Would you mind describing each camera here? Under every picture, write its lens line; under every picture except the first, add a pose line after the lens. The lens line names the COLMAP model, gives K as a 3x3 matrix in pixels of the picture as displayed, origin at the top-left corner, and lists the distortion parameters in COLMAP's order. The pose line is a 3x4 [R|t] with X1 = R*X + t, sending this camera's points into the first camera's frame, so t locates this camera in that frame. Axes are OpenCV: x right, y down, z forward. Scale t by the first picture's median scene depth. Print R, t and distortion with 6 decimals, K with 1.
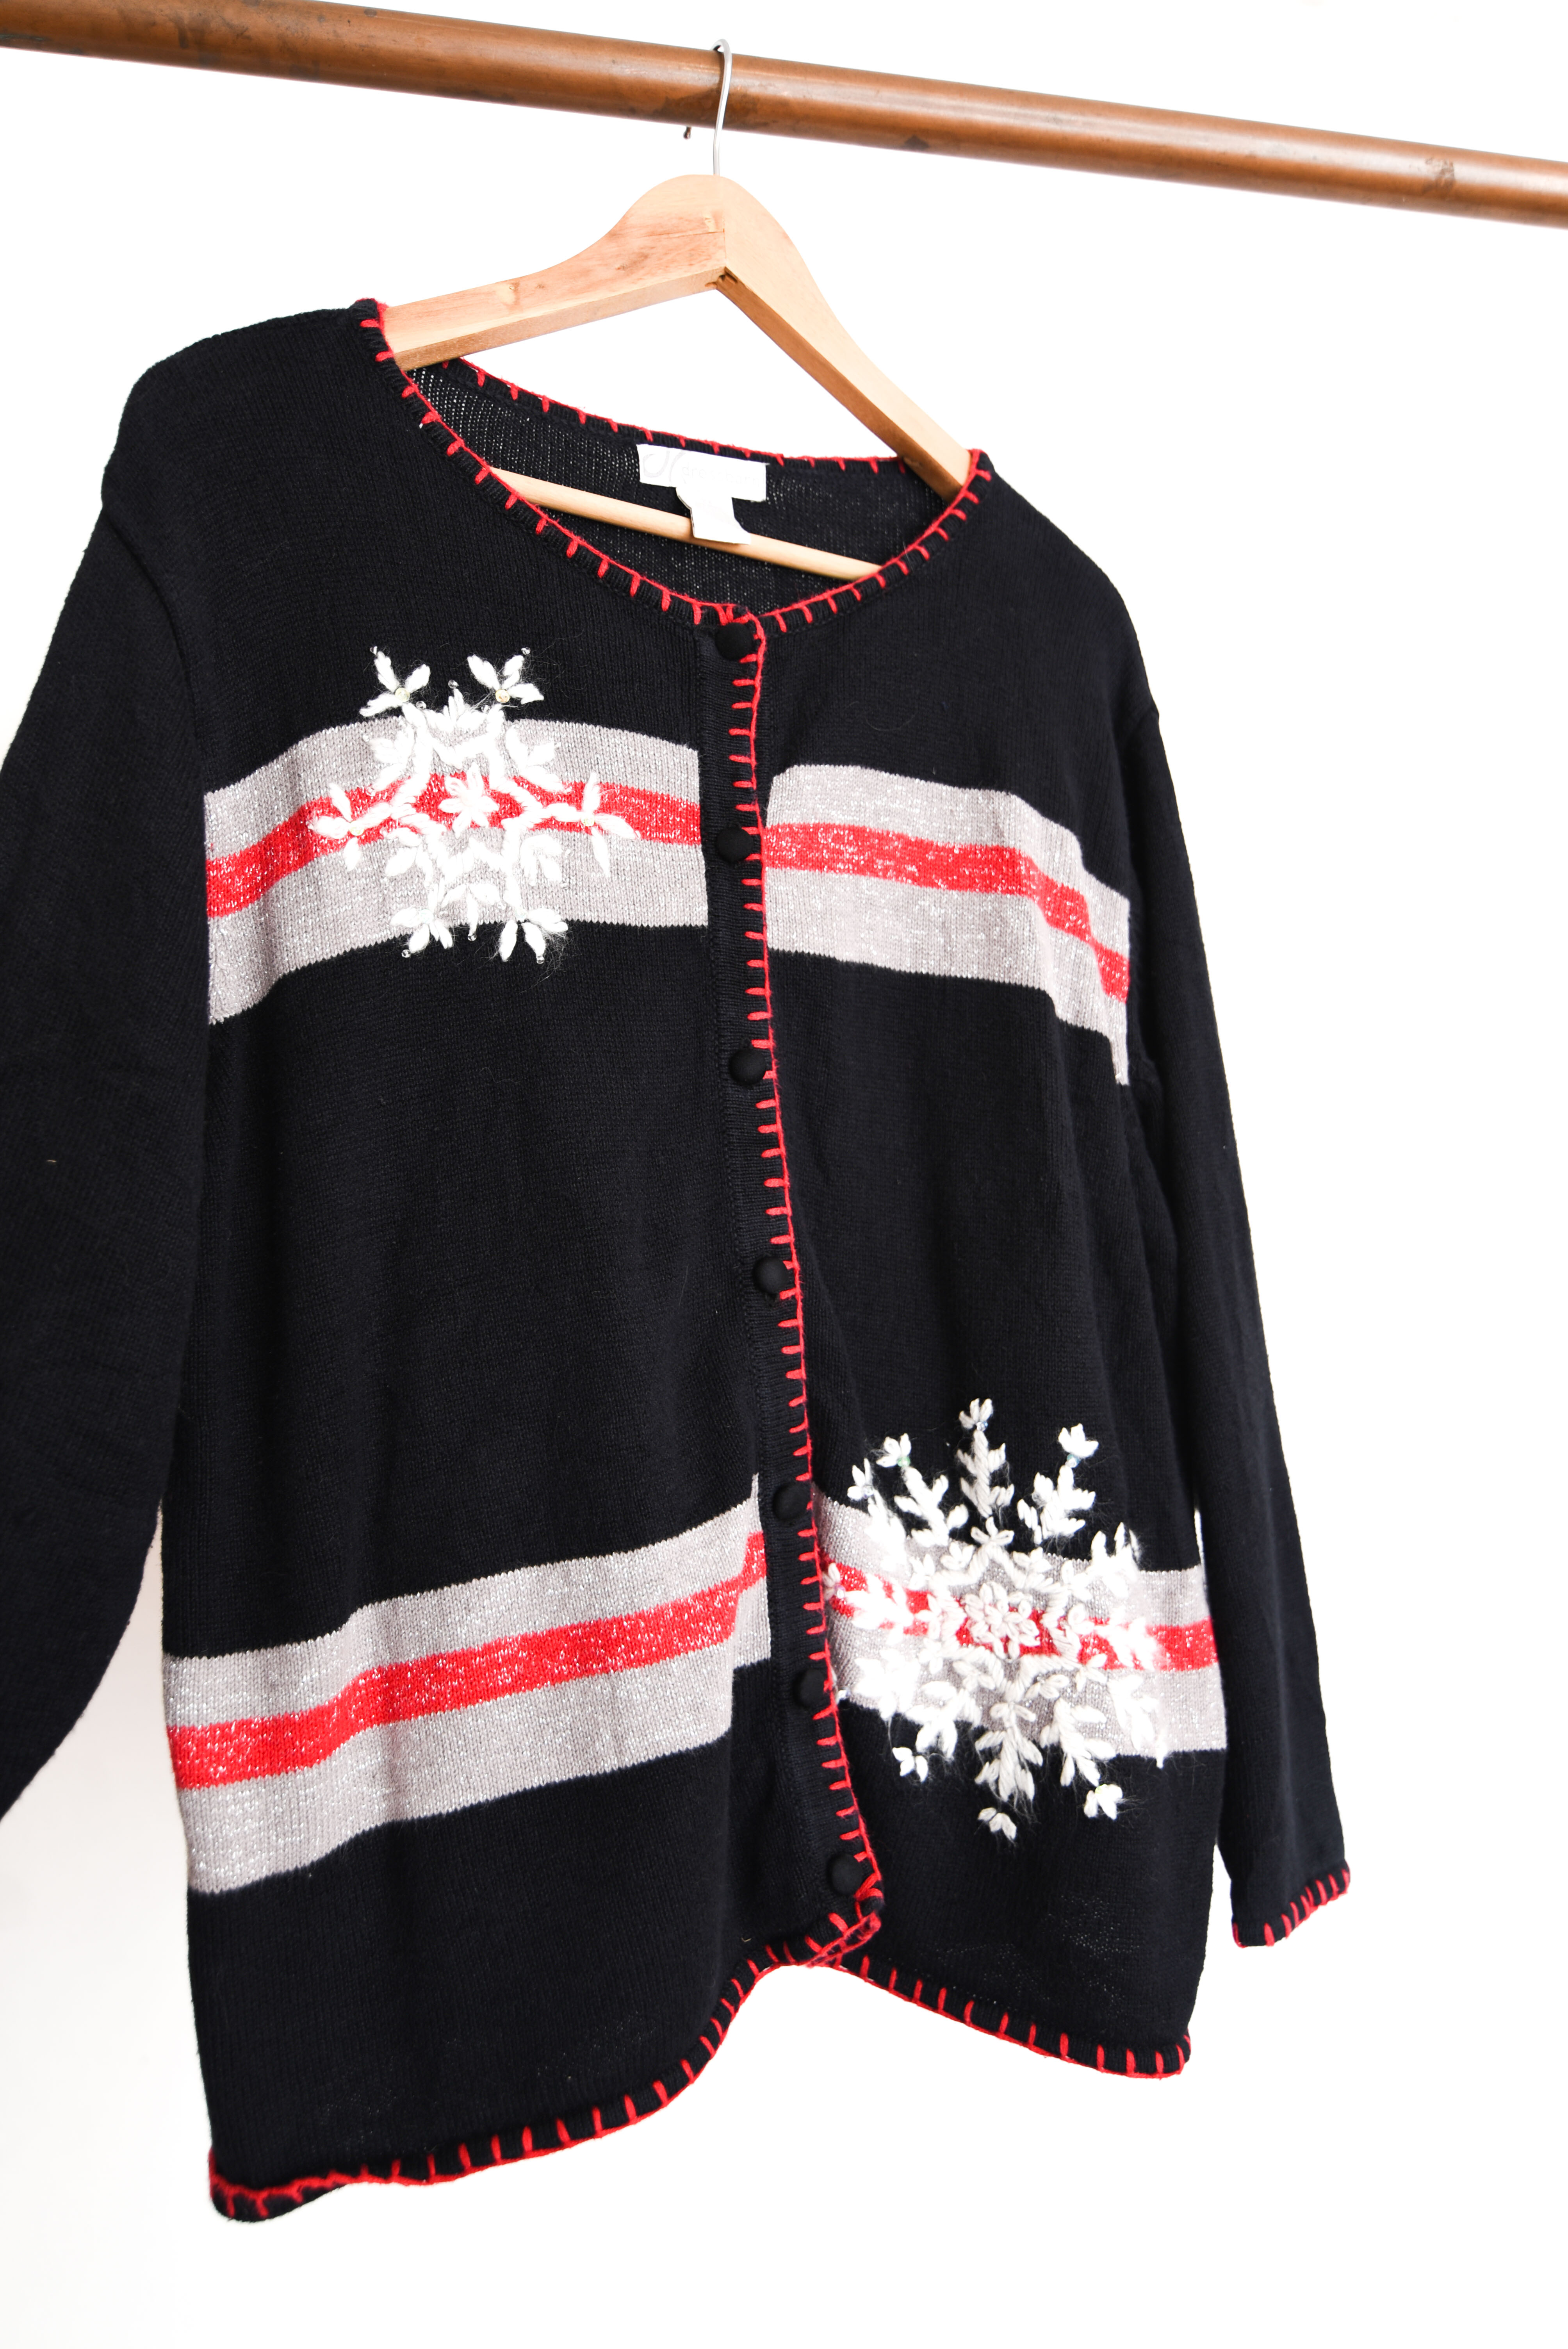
lens RADIAL K [[1572.1, 0, 784.0], [0, 1572.1, 1174.5], [0, 0, 1]] dist [-0.007375, -0.000115]
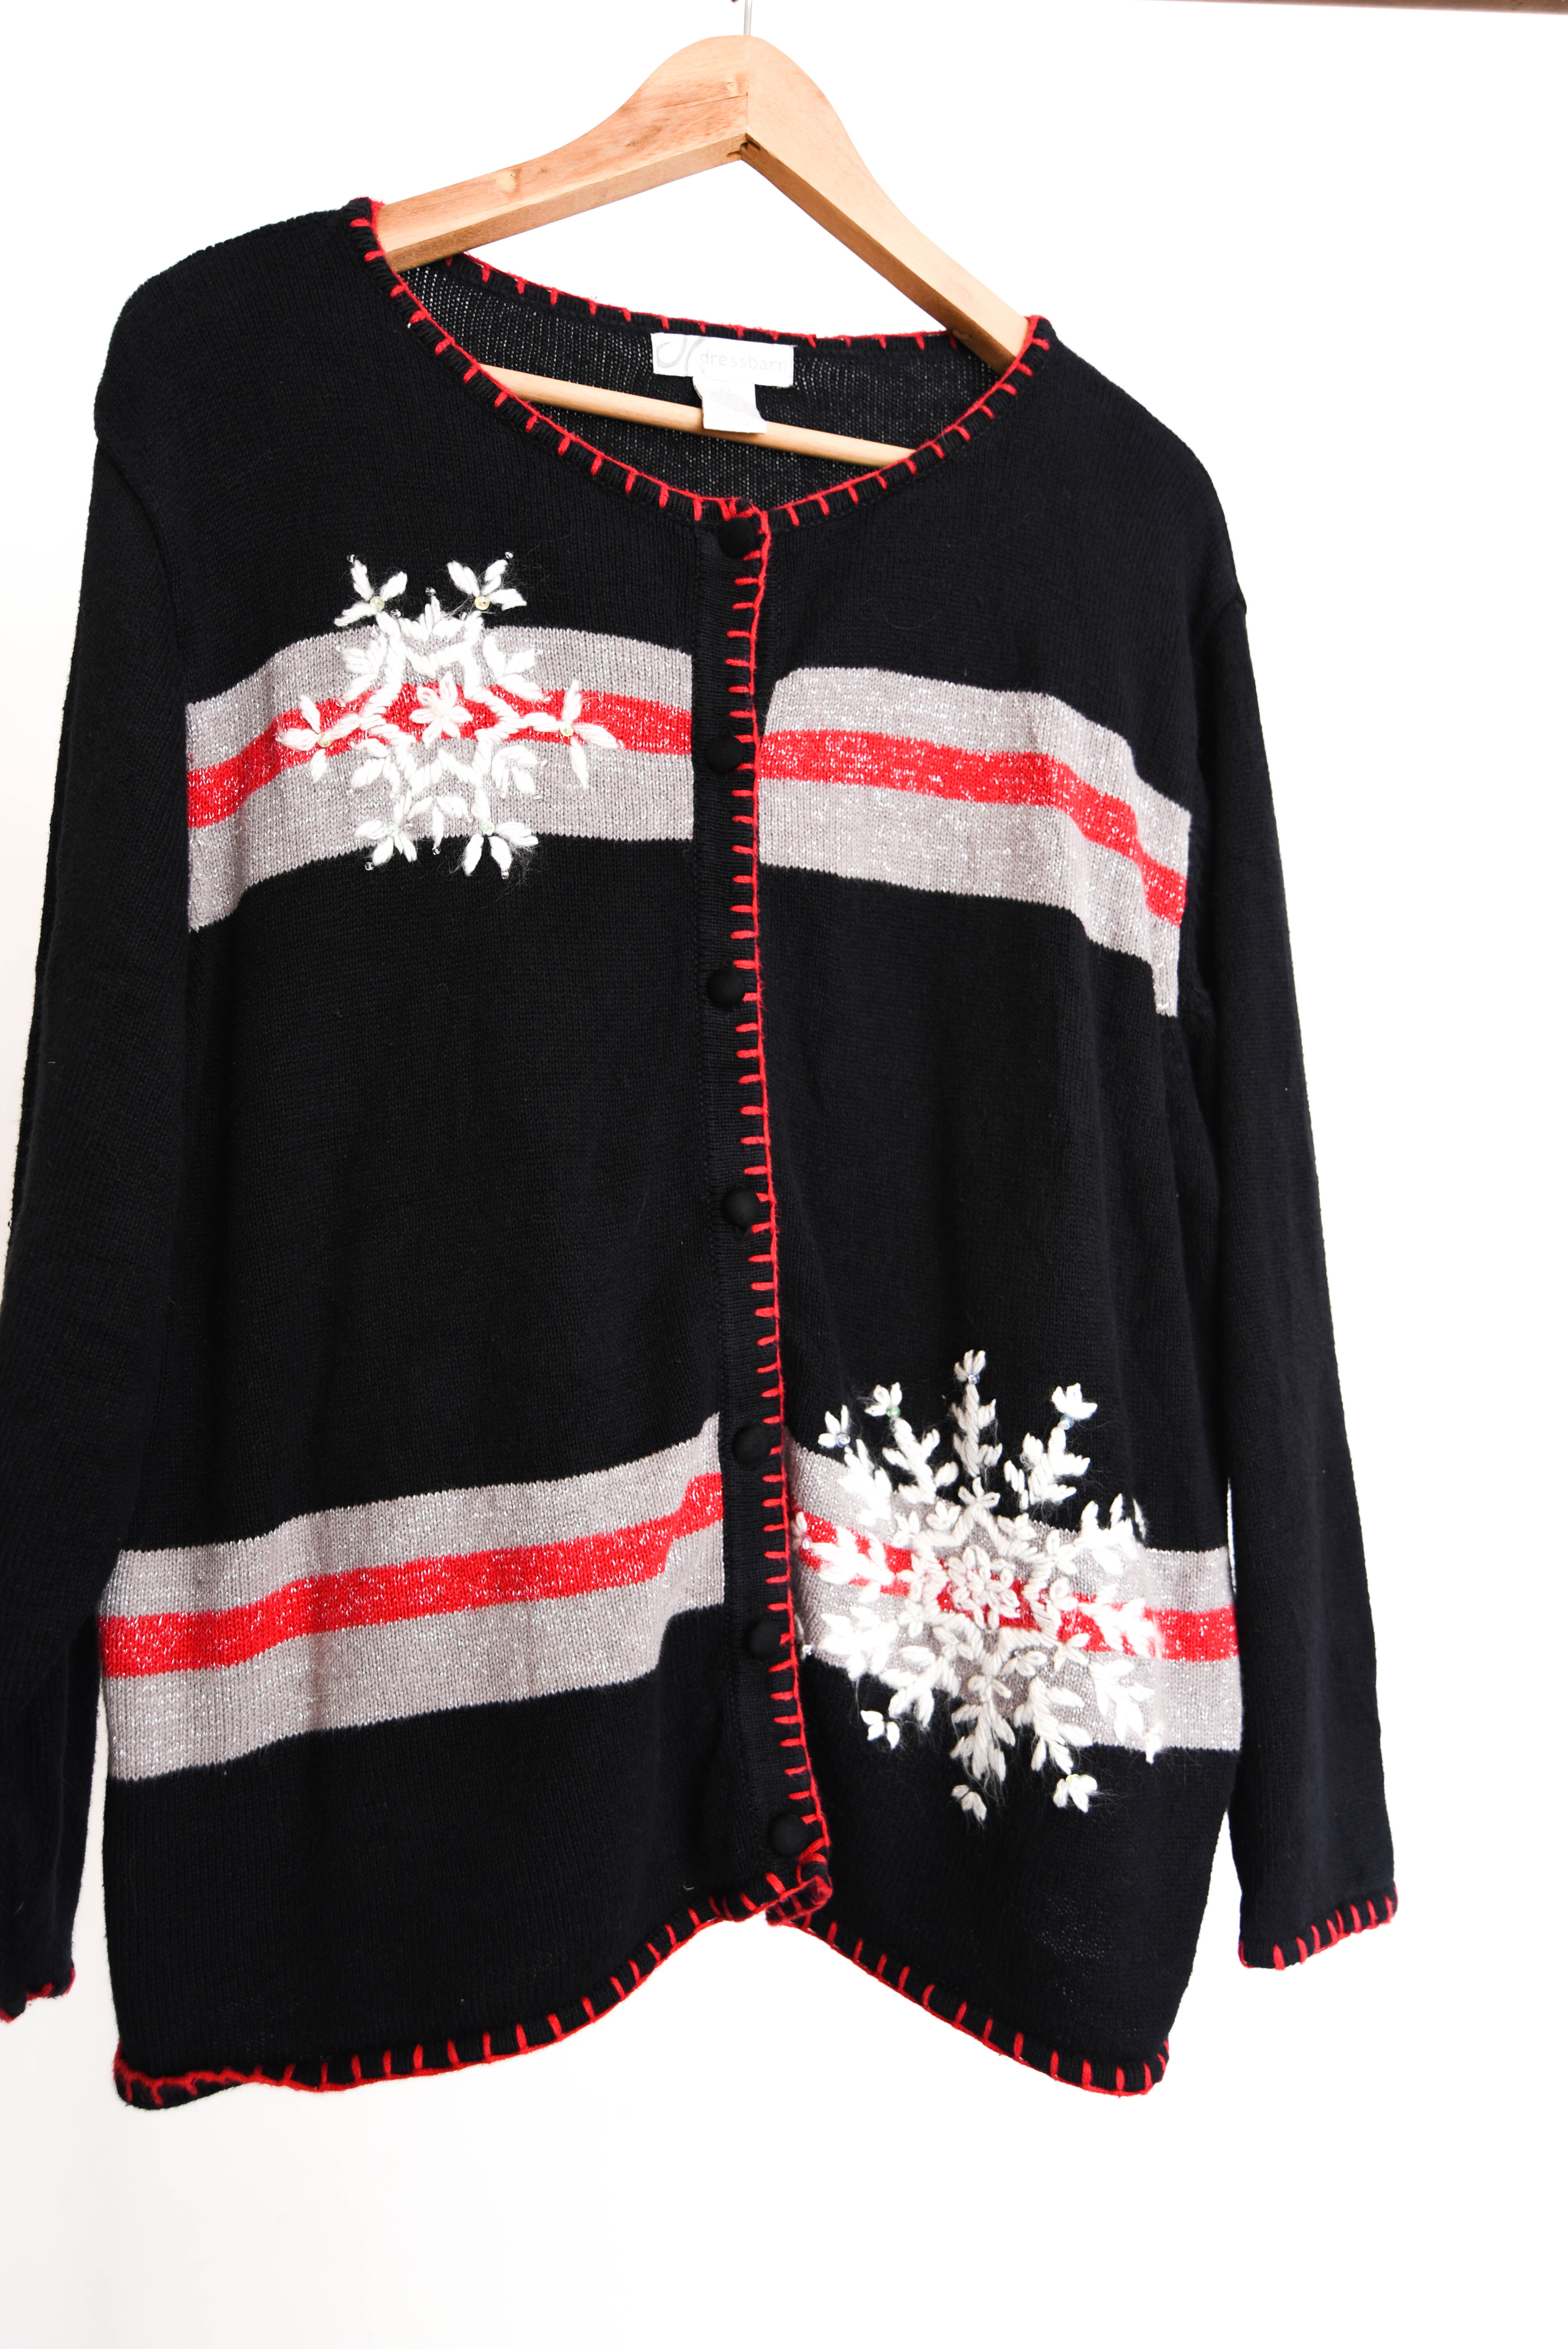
lens RADIAL K [[1577.1, 0, 784.0], [0, 1577.1, 1174.5], [0, 0, 1]] dist [-0.000868, -0.002937]
pose [[0.978441, 0.037121, -0.203163, 0.206088], [-0.030694, 0.998927, 0.034692, 0.010125], [0.204233, -0.027708, 0.978530, 0.067390]]
